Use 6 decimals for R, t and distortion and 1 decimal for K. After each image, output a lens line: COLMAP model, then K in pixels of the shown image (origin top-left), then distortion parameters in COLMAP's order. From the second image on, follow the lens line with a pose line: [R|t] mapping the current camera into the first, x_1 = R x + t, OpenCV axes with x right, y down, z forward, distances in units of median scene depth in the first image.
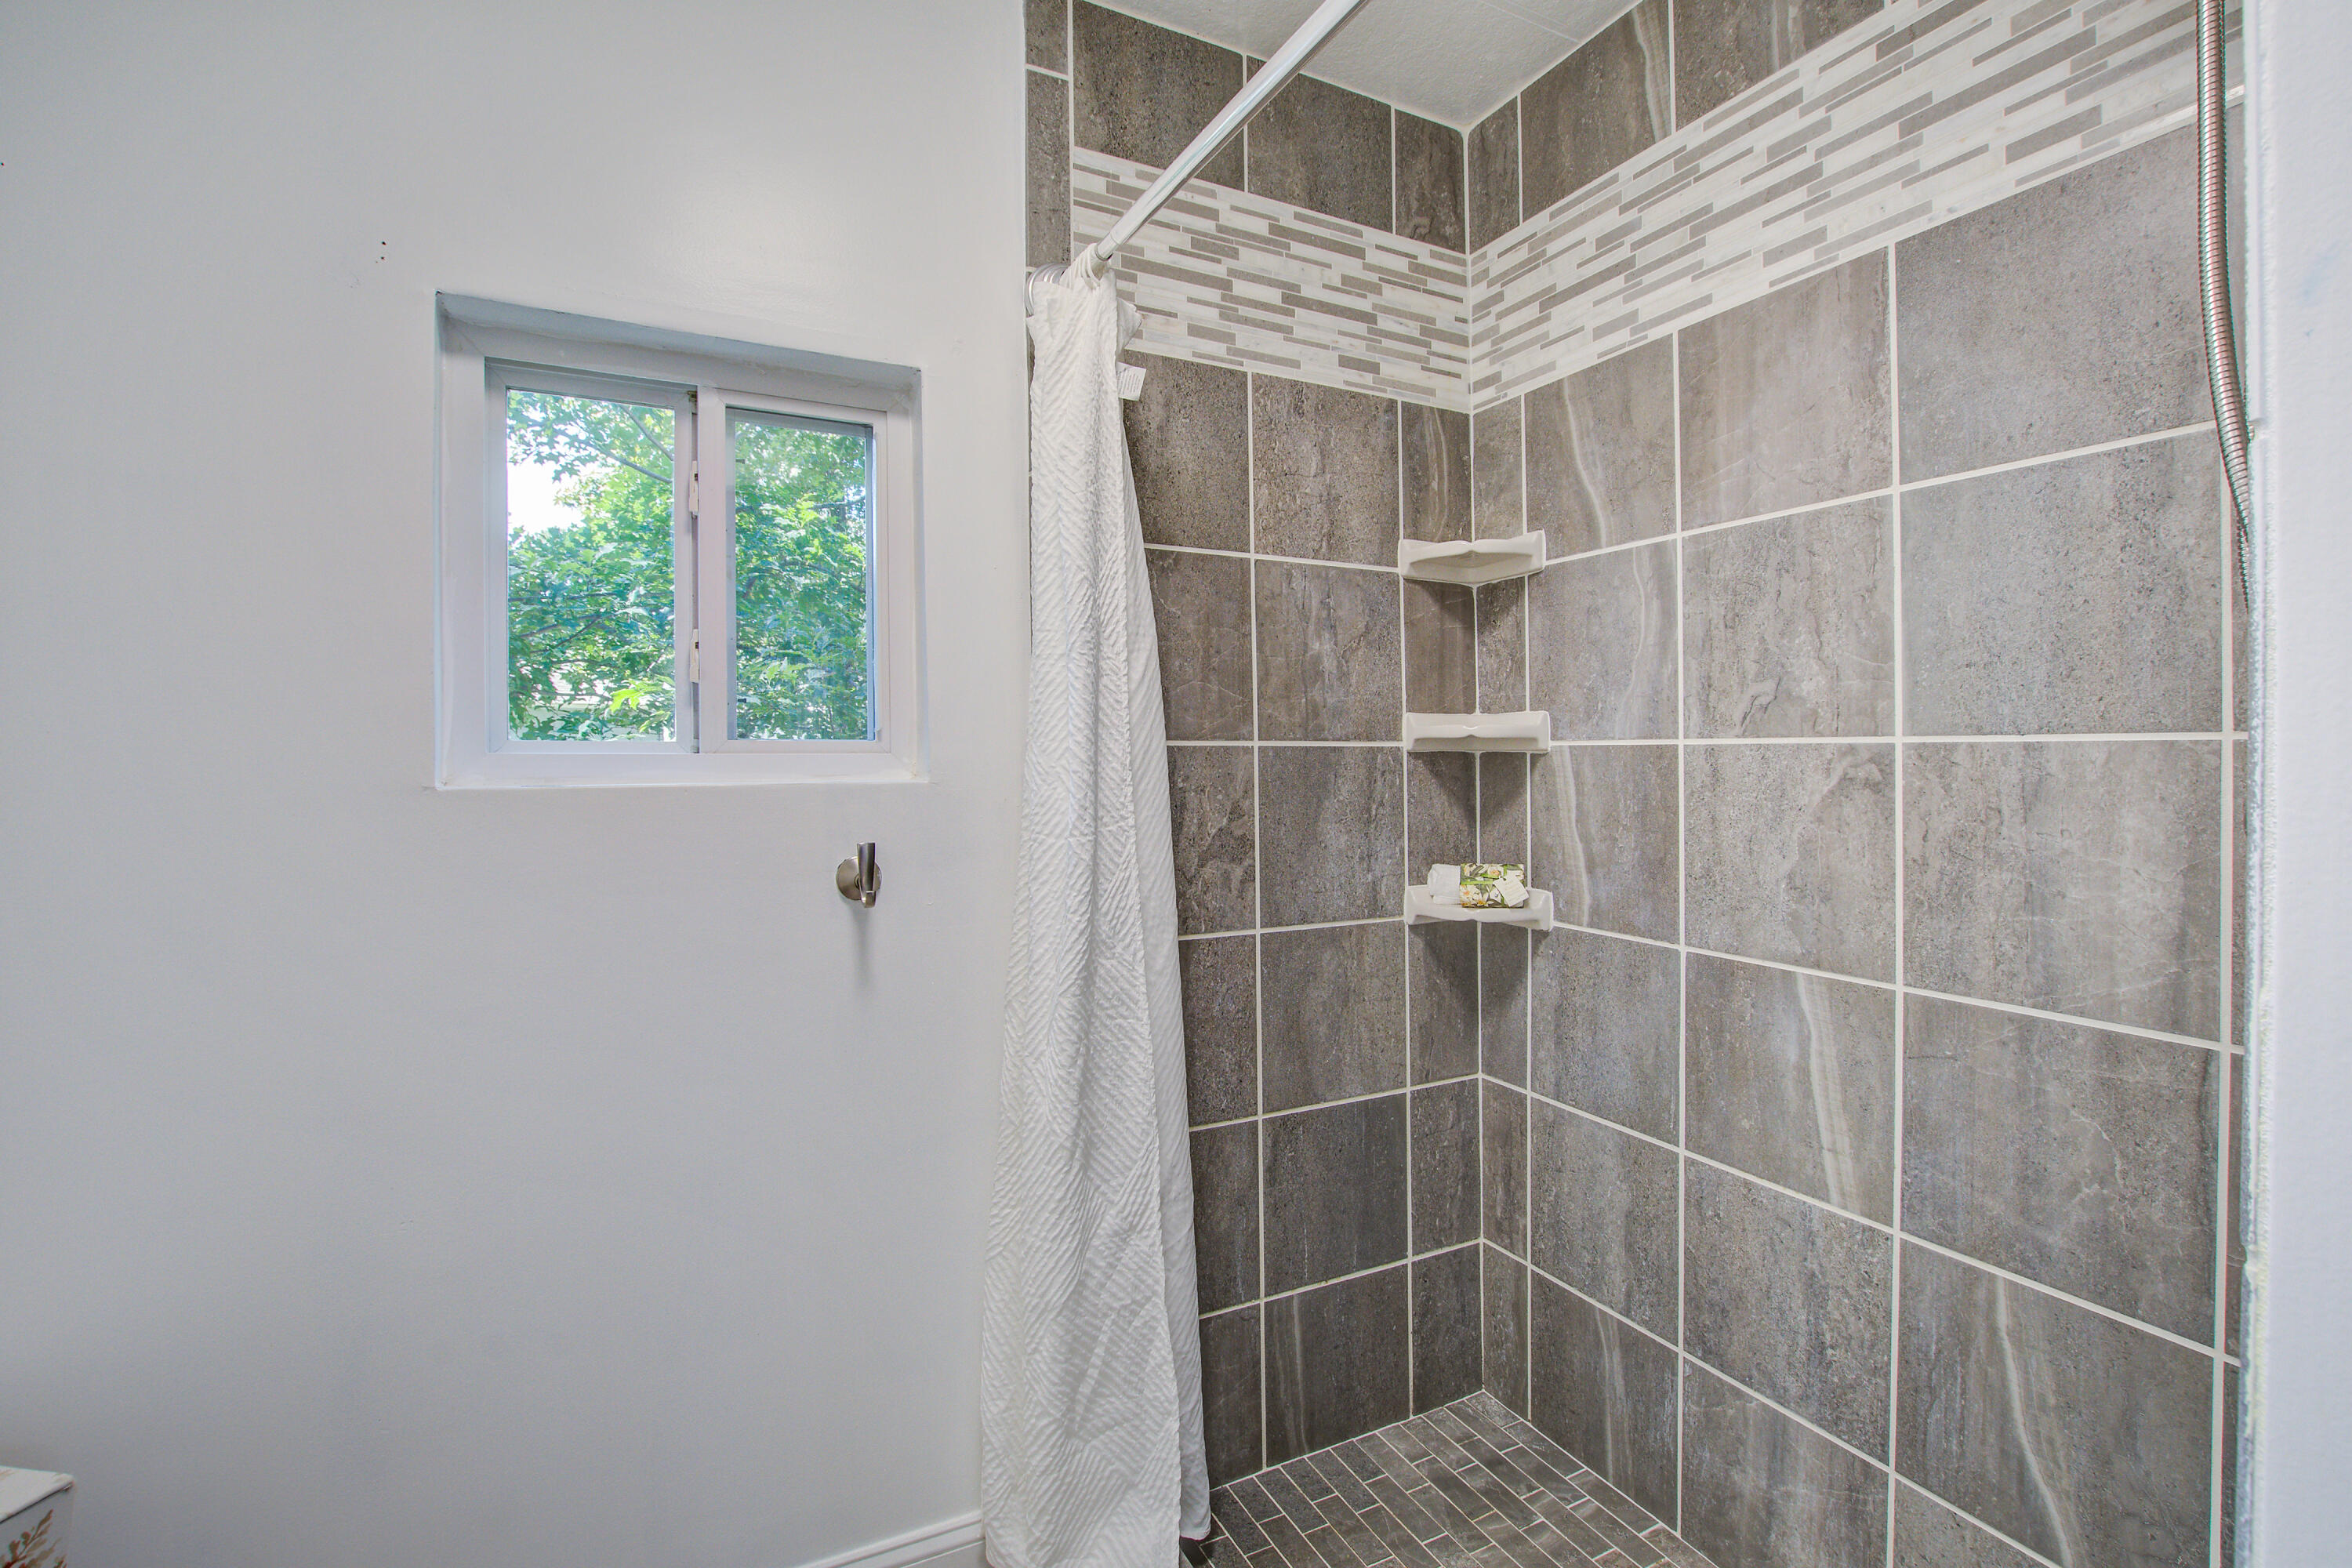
lens RADIAL K [[1047.4, 0, 1178.3], [0, 1047.4, 768.5], [0, 0, 1]] dist [-0.026173, 0.002194]
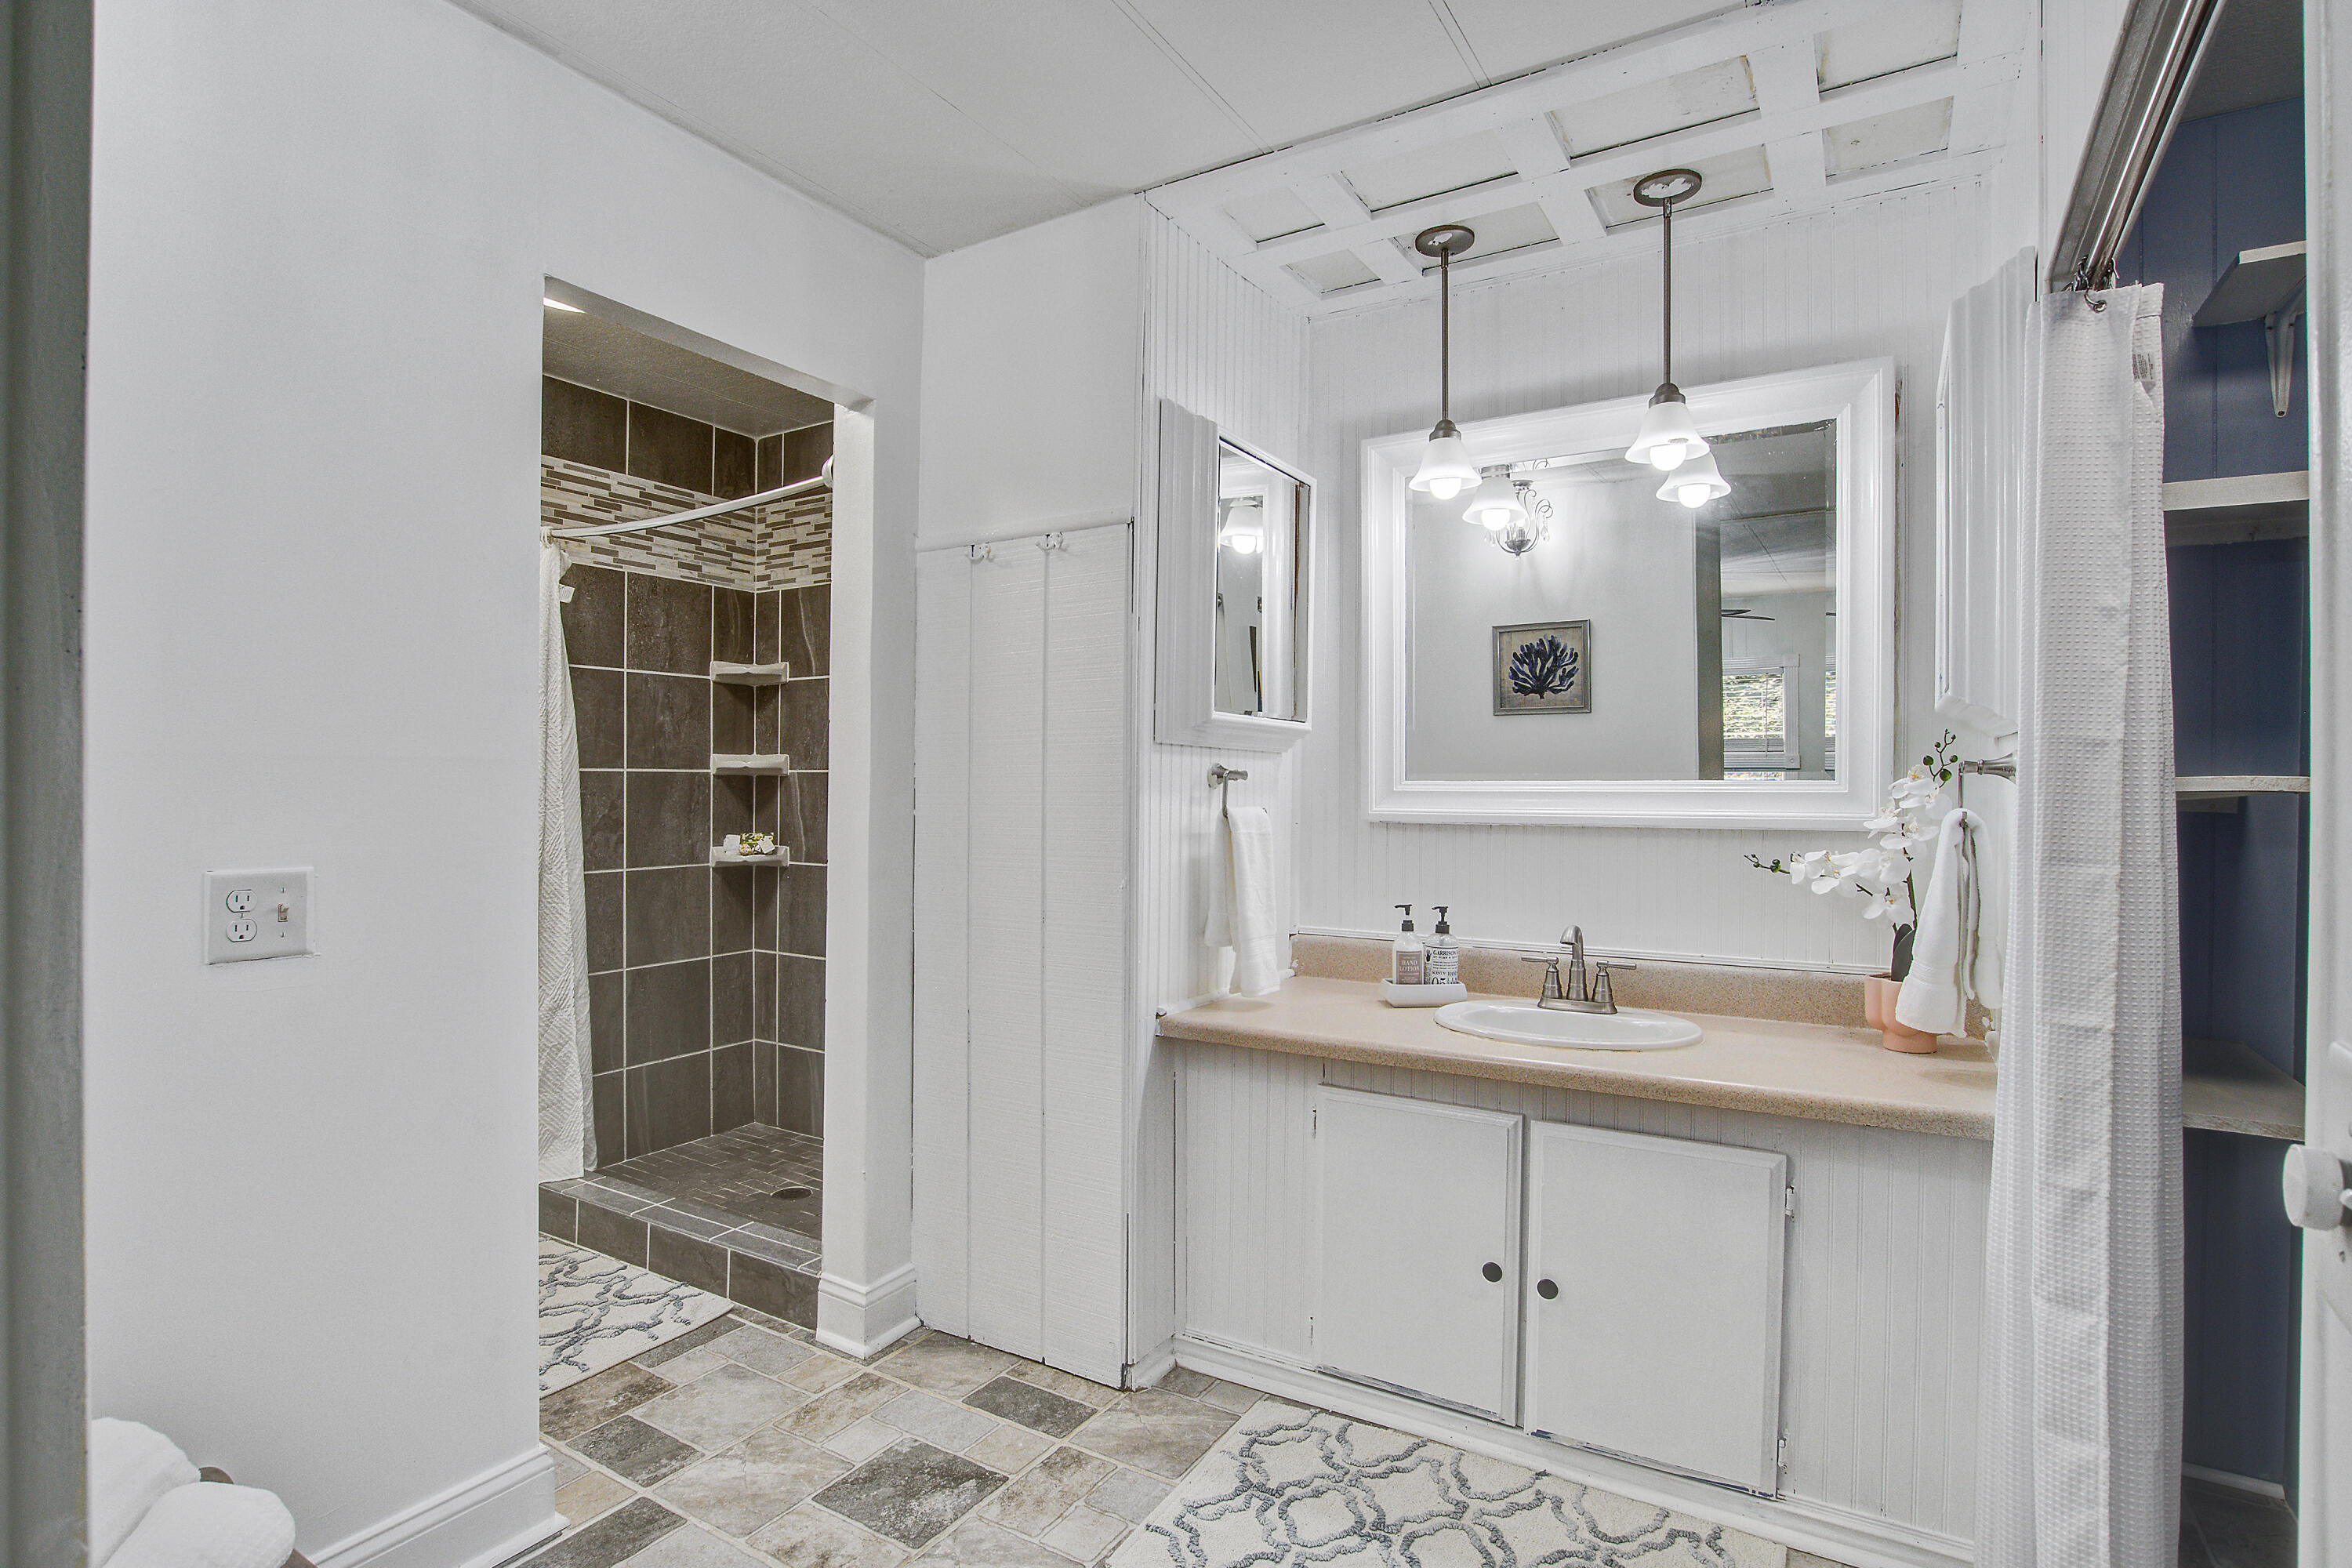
lens RADIAL K [[1155.5, 0, 1209.1], [0, 1155.5, 735.9], [0, 0, 1]] dist [-0.027659, -0.000381]
pose [[0.838769, 0.023977, 0.543960, -0.161416], [0.003729, 0.998754, -0.049773, 0.020604], [-0.544475, 0.043777, 0.837634, -1.242643]]
